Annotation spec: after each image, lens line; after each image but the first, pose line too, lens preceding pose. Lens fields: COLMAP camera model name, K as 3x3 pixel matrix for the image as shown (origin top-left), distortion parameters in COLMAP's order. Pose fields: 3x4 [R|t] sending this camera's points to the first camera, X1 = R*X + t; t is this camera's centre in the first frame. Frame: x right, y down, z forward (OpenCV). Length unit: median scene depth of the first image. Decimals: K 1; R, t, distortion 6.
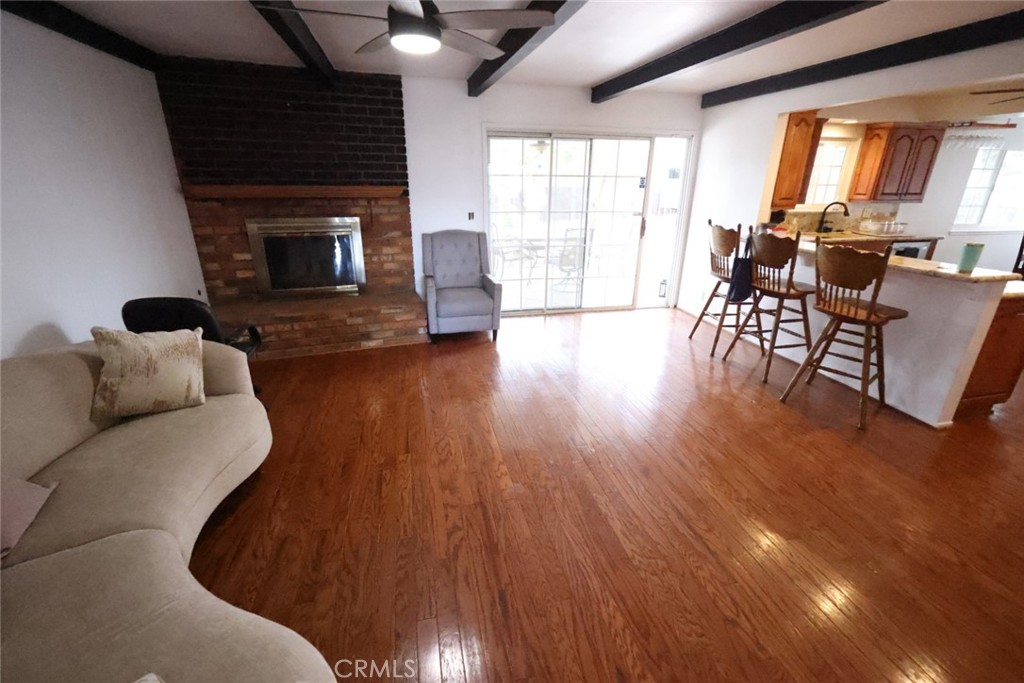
lens RADIAL K [[441.3, 0, 512.2], [0, 441.3, 339.9], [0, 0, 1]] dist [-0.011140, 0.001283]
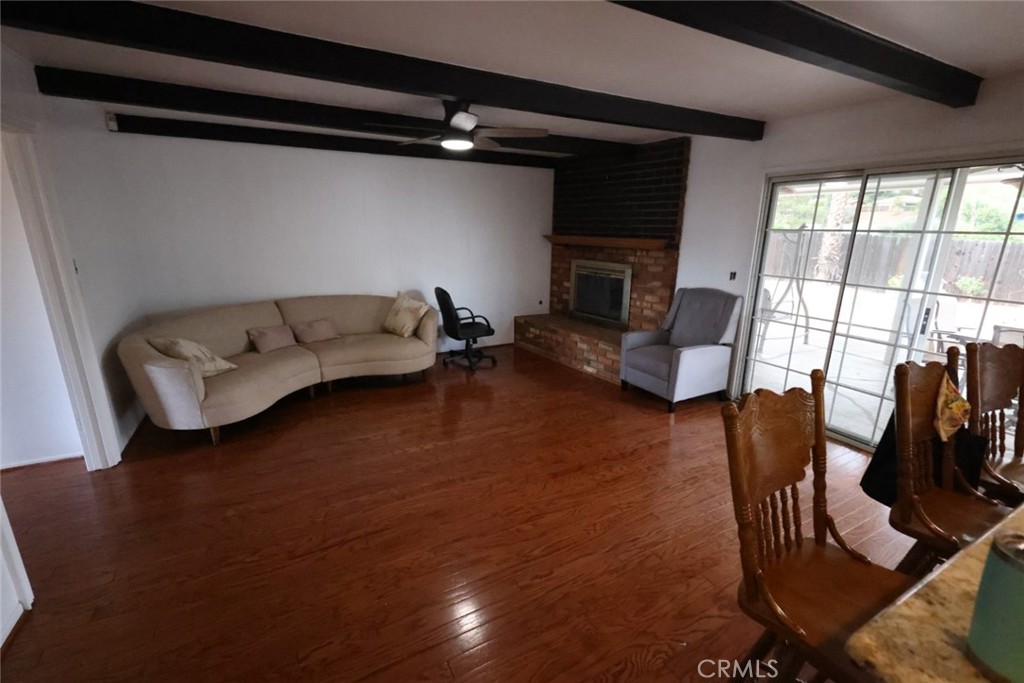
lens RADIAL K [[441.3, 0, 511.4], [0, 441.3, 340.9], [0, 0, 1]] dist [-0.011140, 0.001283]
pose [[0.247520, 0.239152, -0.938904, 0.704131], [-0.331406, 0.931504, 0.149900, -0.167572], [0.910442, 0.274055, 0.309822, 0.426021]]
